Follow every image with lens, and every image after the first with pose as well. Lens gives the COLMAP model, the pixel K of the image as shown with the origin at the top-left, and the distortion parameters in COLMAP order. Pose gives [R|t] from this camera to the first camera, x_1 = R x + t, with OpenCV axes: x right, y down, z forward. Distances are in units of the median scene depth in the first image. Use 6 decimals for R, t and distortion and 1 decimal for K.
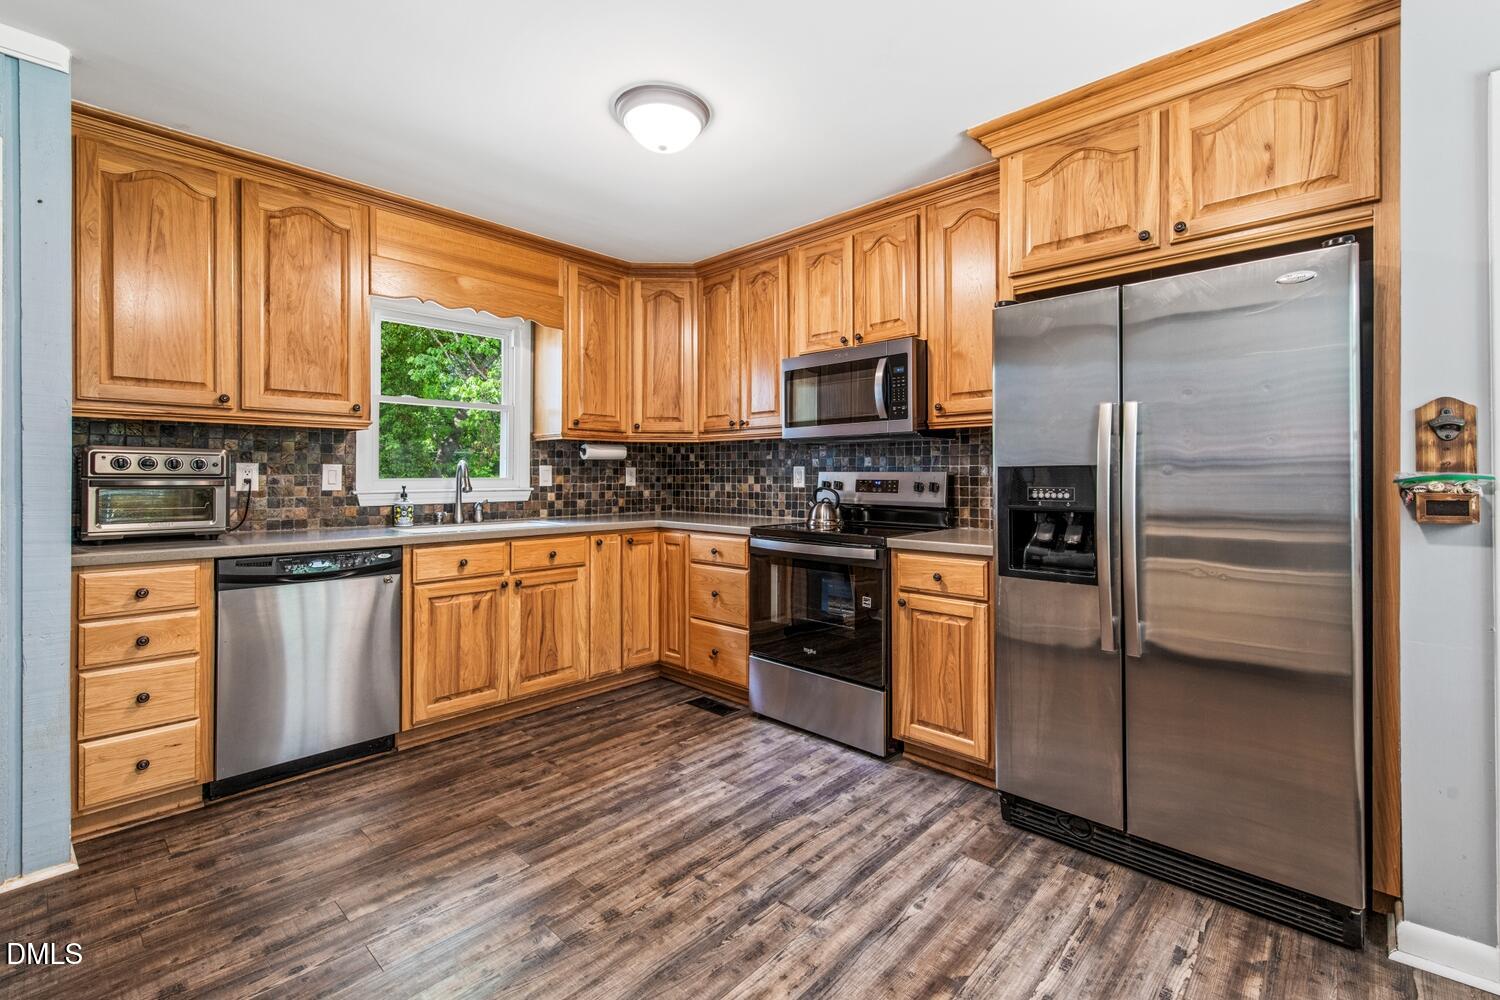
lens RADIAL K [[657.4, 0, 755.4], [0, 657.4, 472.9], [0, 0, 1]] dist [0.013839, -0.003663]
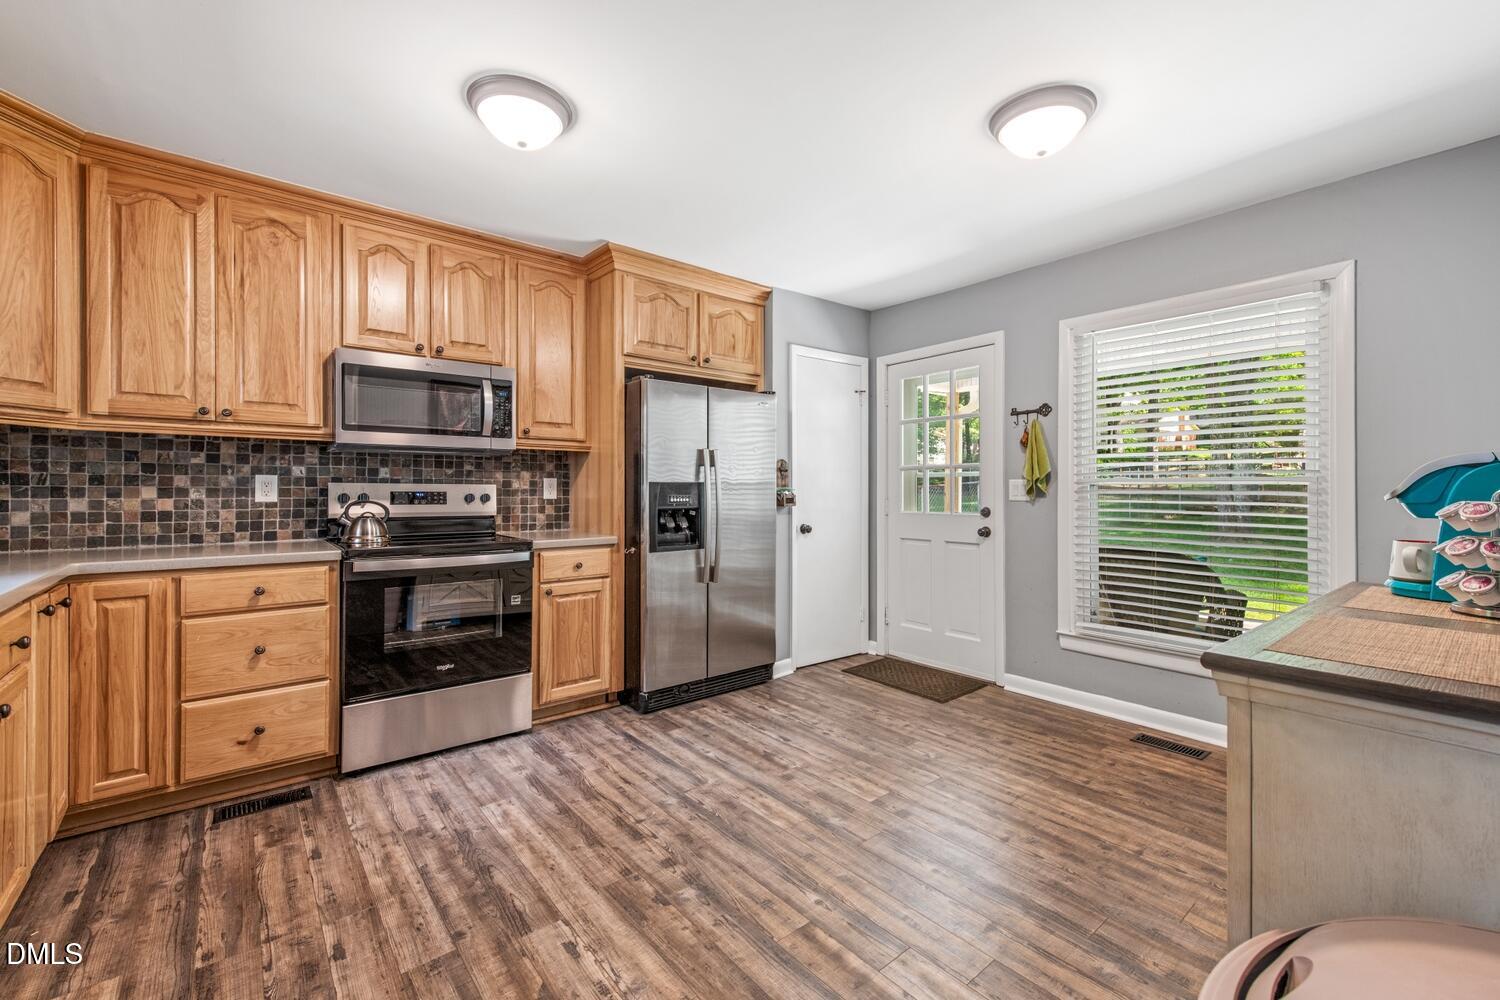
lens RADIAL K [[622.7, 0, 757.1], [0, 622.7, 488.3], [0, 0, 1]] dist [0.010031, -0.002955]
pose [[0.119386, 0.003494, 0.992842, -0.674939], [-0.006293, 0.999976, -0.002762, 0.004769], [-0.992828, -0.005918, 0.119405, 0.372036]]
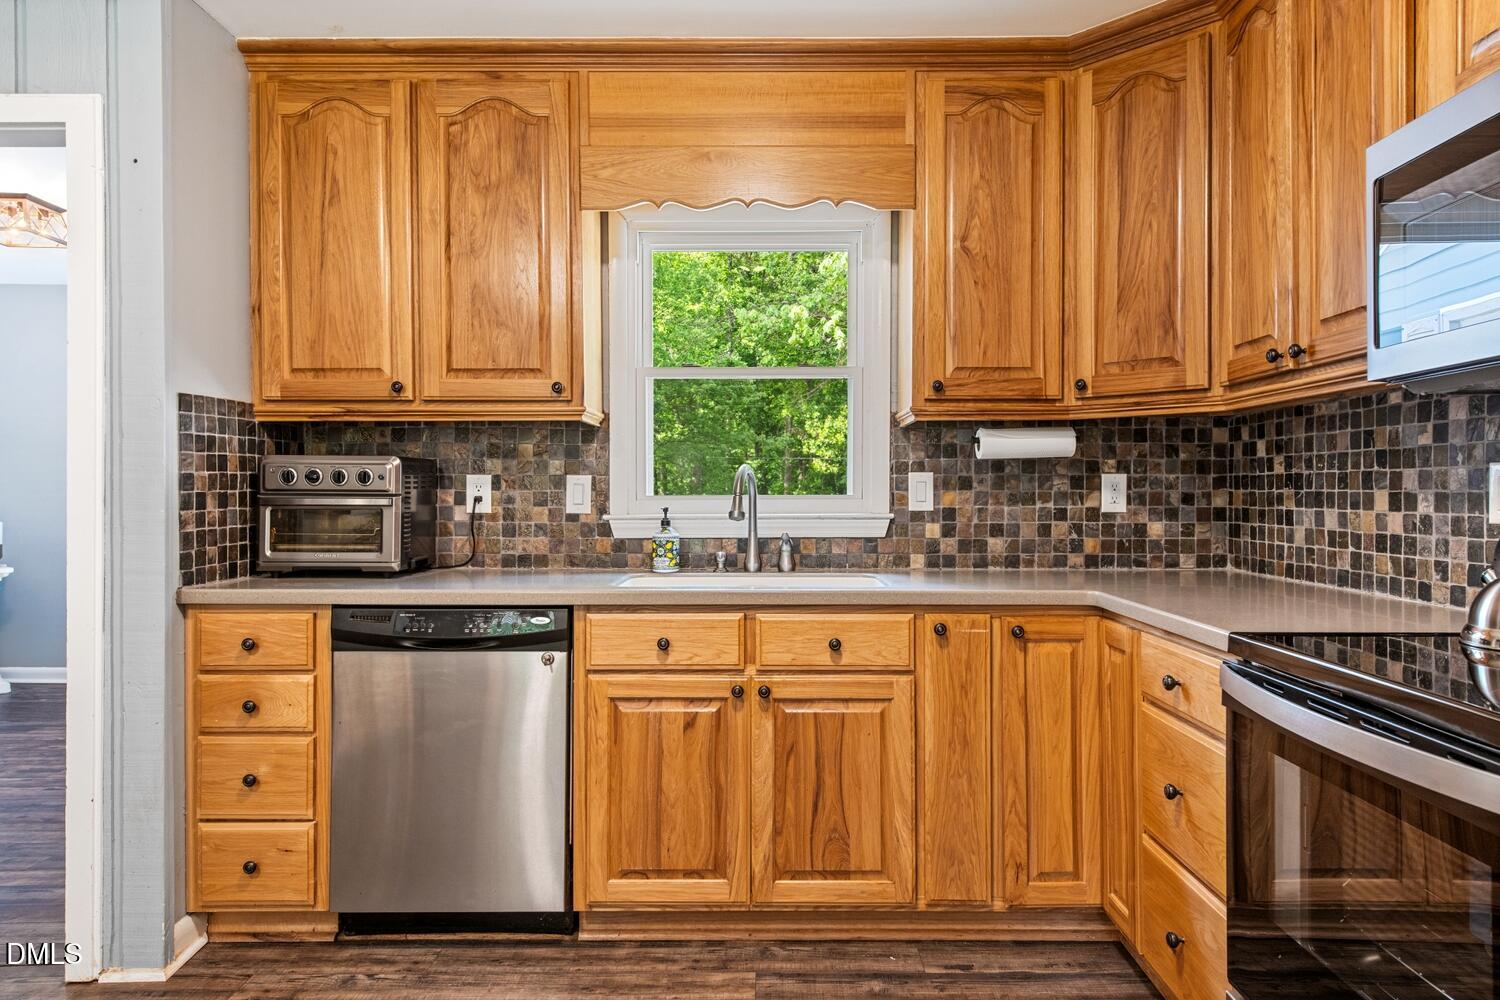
lens RADIAL K [[969.1, 0, 764.9], [0, 969.1, 491.6], [0, 0, 1]] dist [0.027193, -0.007034]
pose [[0.679544, -0.001682, -0.733633, 0.199544], [0.004432, 0.999989, 0.001812, 0.002819], [0.733622, -0.004483, 0.679543, 0.421706]]
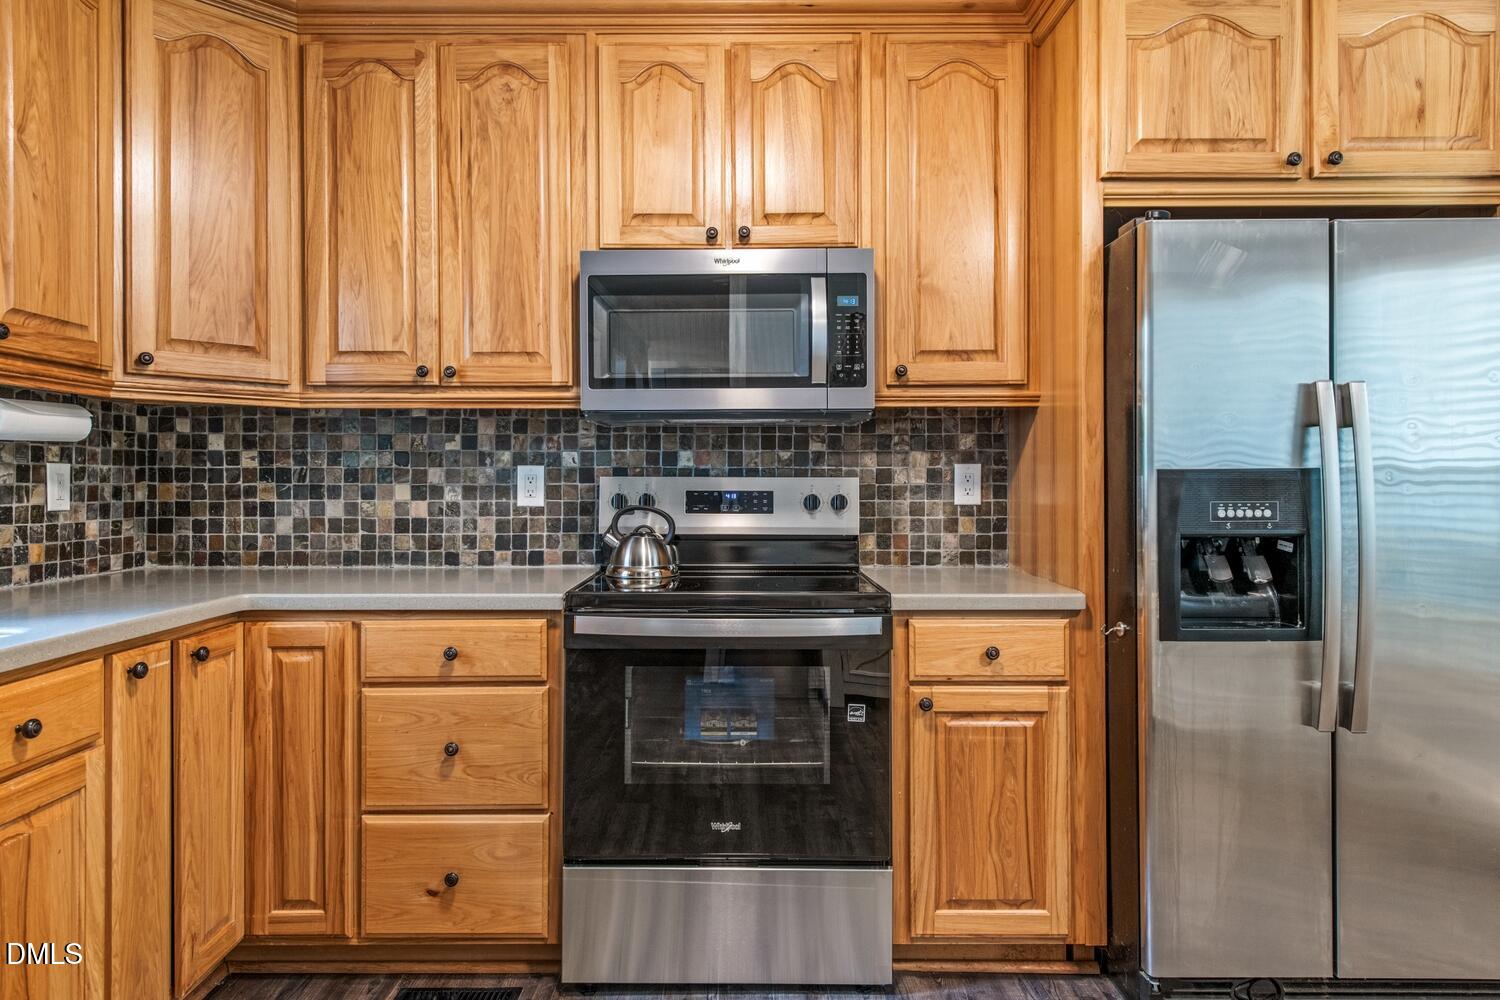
lens RADIAL K [[929.0, 0, 741.0], [0, 929.0, 478.3], [0, 0, 1]] dist [0.024500, -0.012657]
pose [[0.728013, 0.001354, 0.685562, -0.350635], [-0.001946, 0.999998, 0.000091, -0.000452], [-0.685561, -0.001400, 0.728014, 0.399496]]
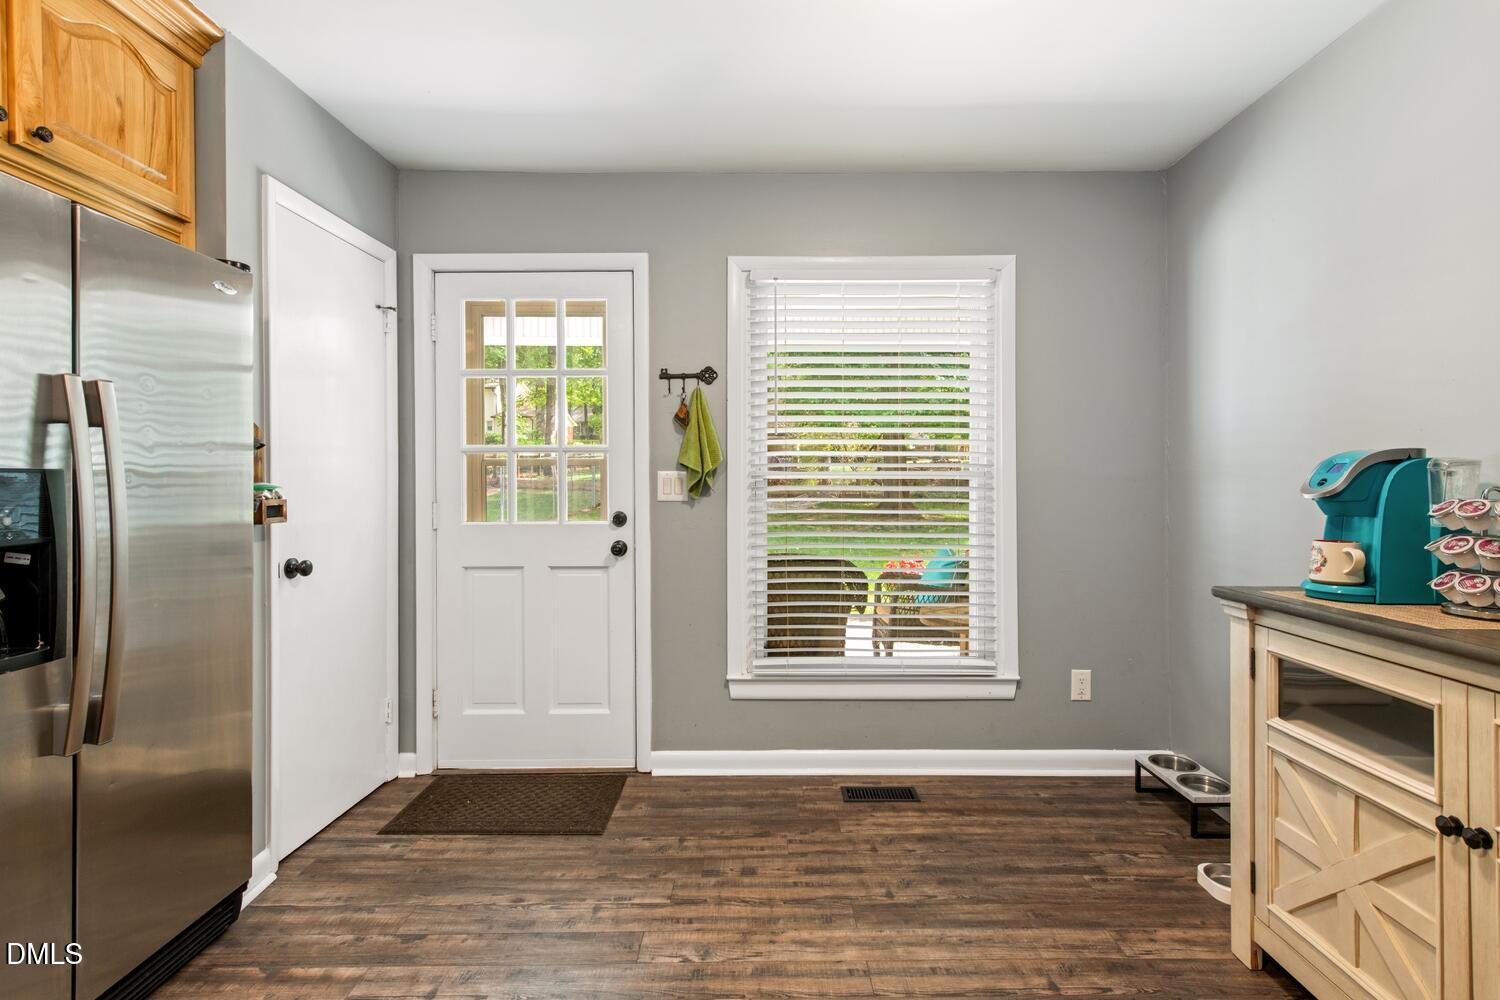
lens RADIAL K [[718.5, 0, 756.0], [0, 718.5, 483.8], [0, 0, 1]] dist [0.013130, -0.003565]
pose [[-0.688045, 0.001358, 0.725667, -0.258604], [-0.000982, 0.999996, -0.002803, 0.001669], [-0.725667, -0.002641, -0.688041, 0.574713]]
